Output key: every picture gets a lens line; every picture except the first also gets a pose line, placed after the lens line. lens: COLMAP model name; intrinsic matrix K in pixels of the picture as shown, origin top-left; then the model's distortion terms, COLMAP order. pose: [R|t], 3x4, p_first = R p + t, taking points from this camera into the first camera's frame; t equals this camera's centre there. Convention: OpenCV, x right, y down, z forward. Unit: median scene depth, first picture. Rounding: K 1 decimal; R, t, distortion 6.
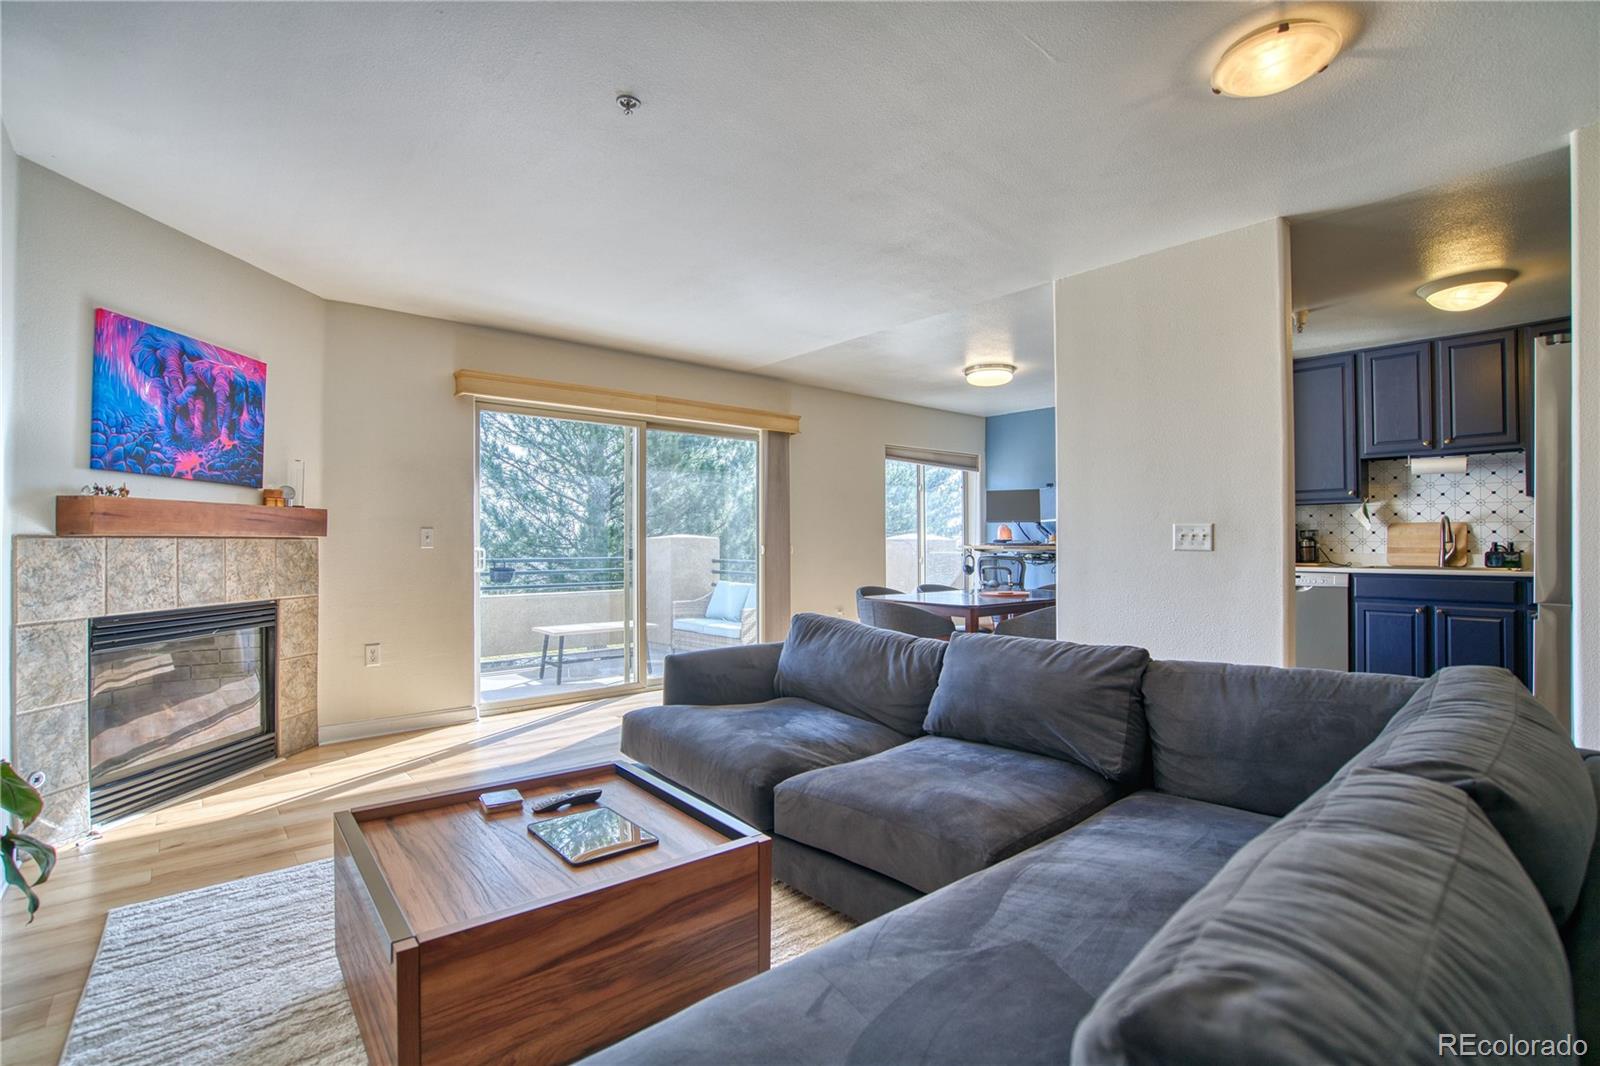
lens RADIAL K [[735.5, 0, 788.3], [0, 735.5, 539.5], [0, 0, 1]] dist [-0.036123, 0.010066]
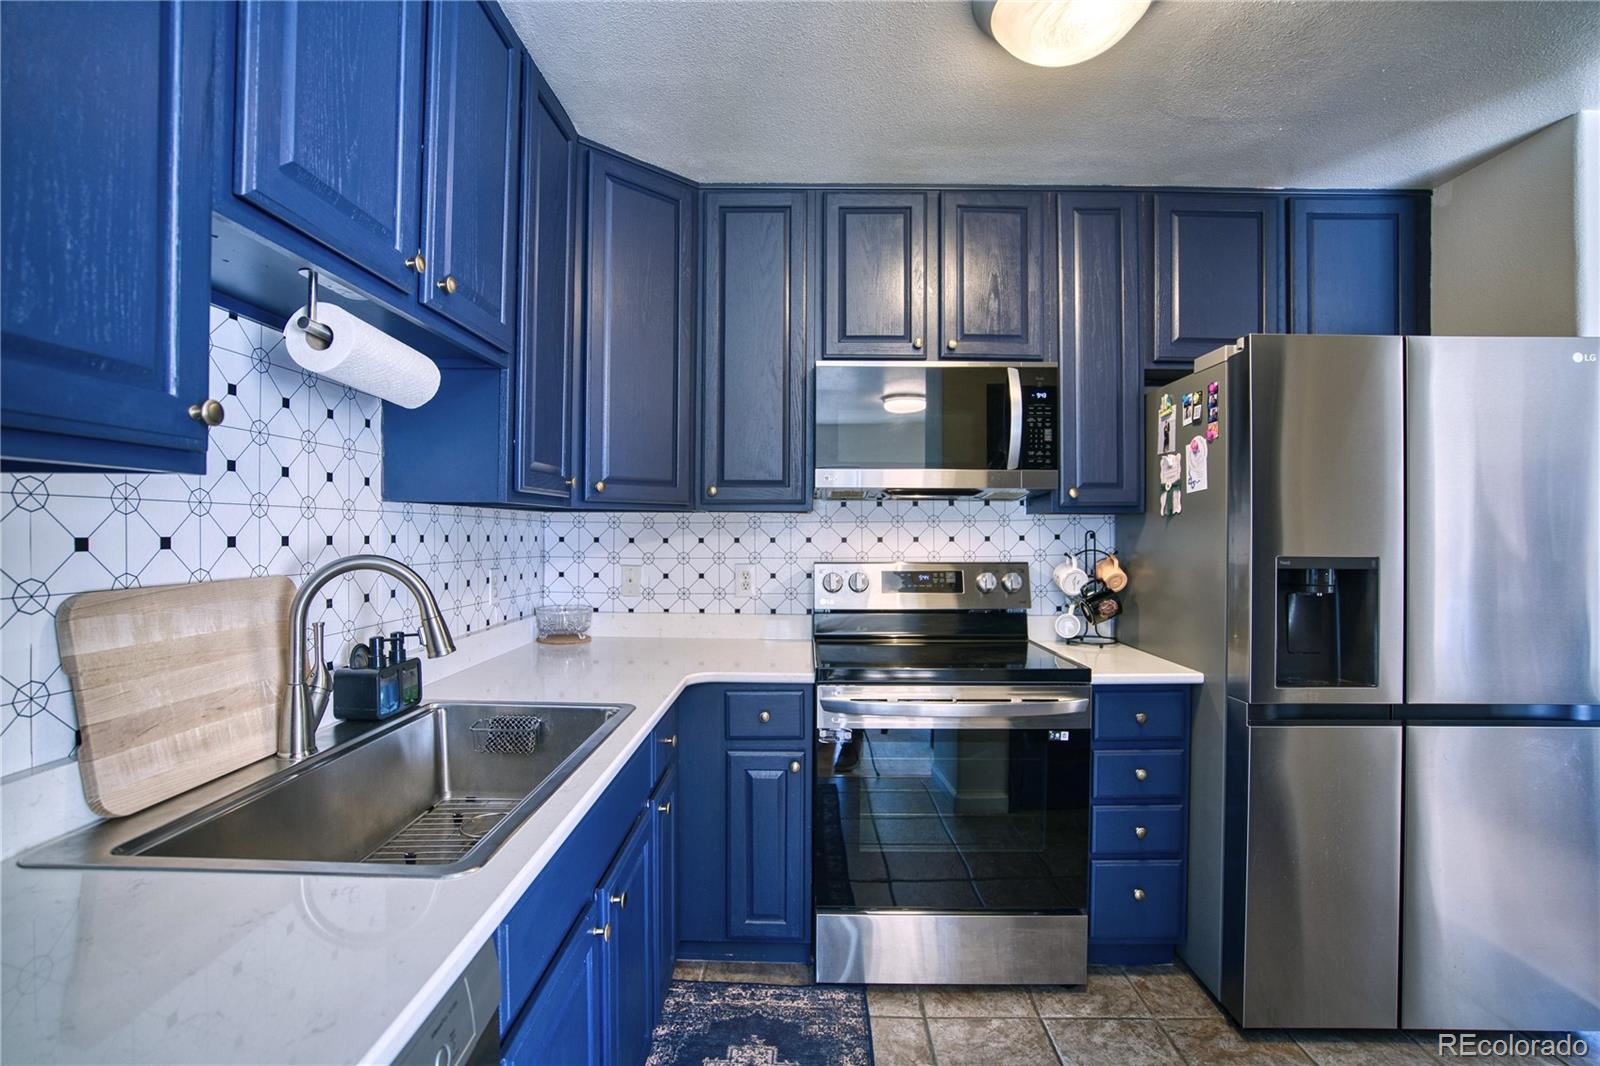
lens RADIAL K [[735.5, 0, 795.5], [0, 735.5, 531.8], [0, 0, 1]] dist [-0.036123, 0.010066]
pose [[-0.740510, -0.003310, 0.672037, 0.693120], [-0.006289, 0.999978, -0.002005, -0.047355], [-0.672016, -0.005711, -0.740515, 1.221228]]
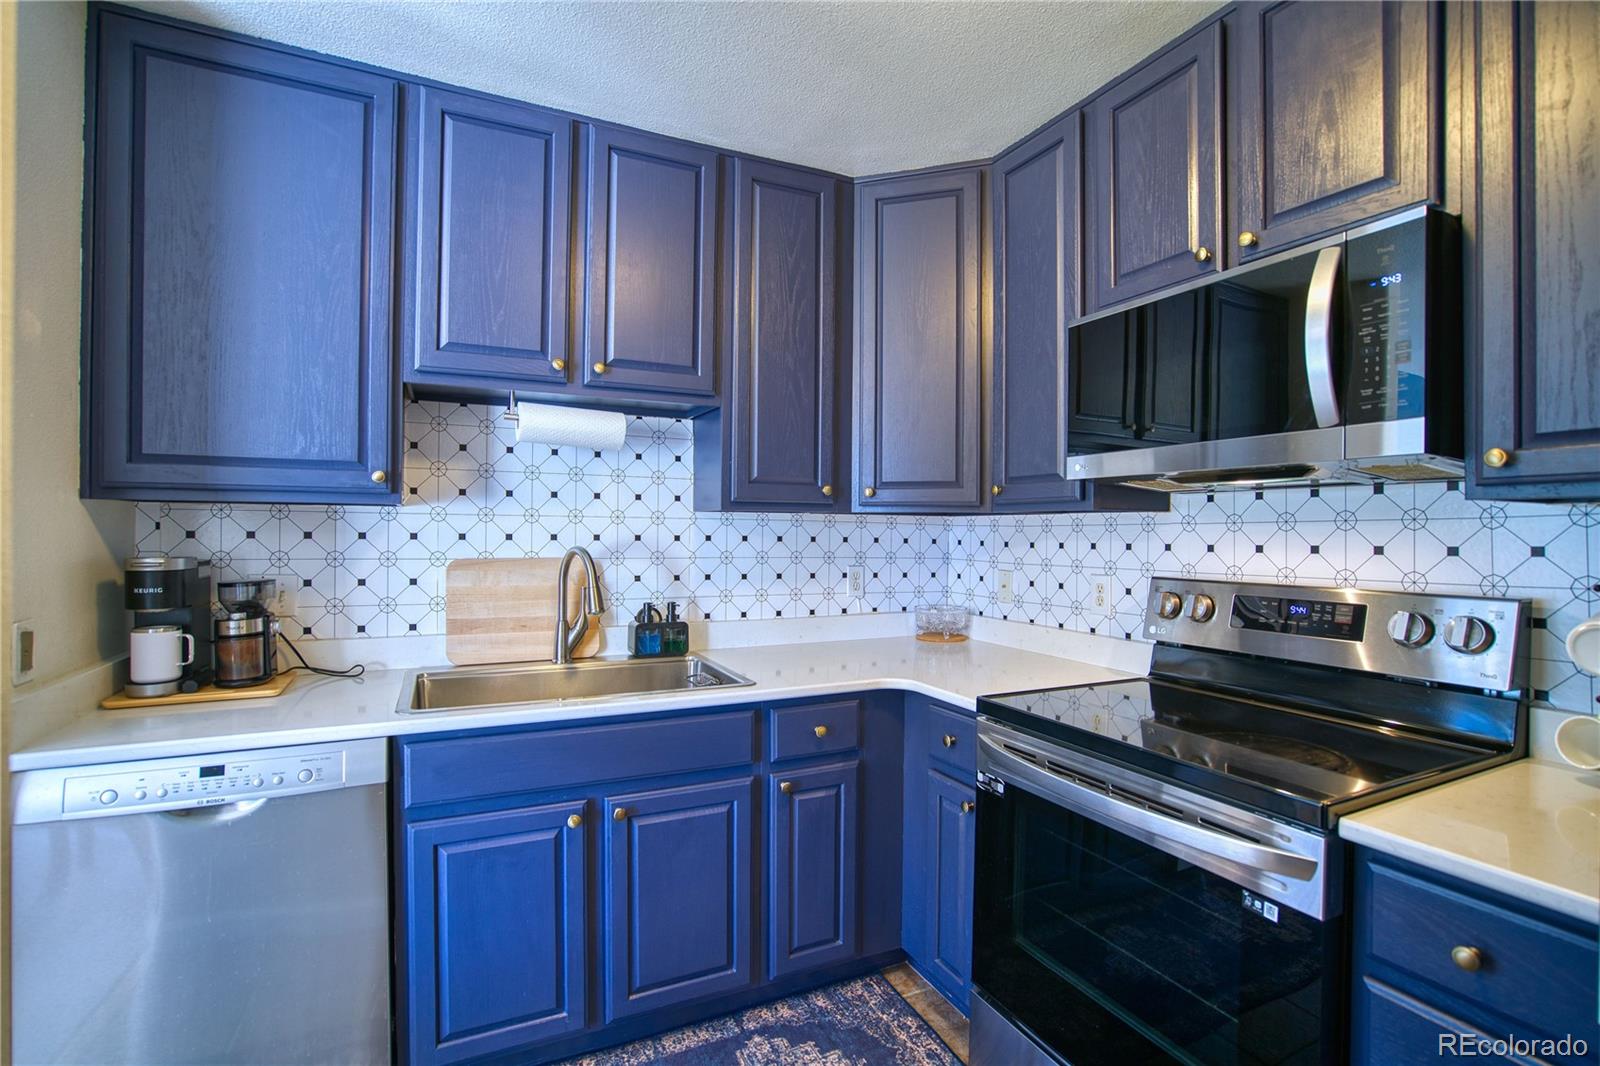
lens RADIAL K [[735.5, 0, 799.6], [0, 735.5, 530.7], [0, 0, 1]] dist [-0.036123, 0.010066]
pose [[0.260237, 0.003073, 0.965540, 0.592079], [-0.013076, 0.999914, 0.000342, -0.049606], [-0.965456, -0.012714, 0.260255, 0.850700]]
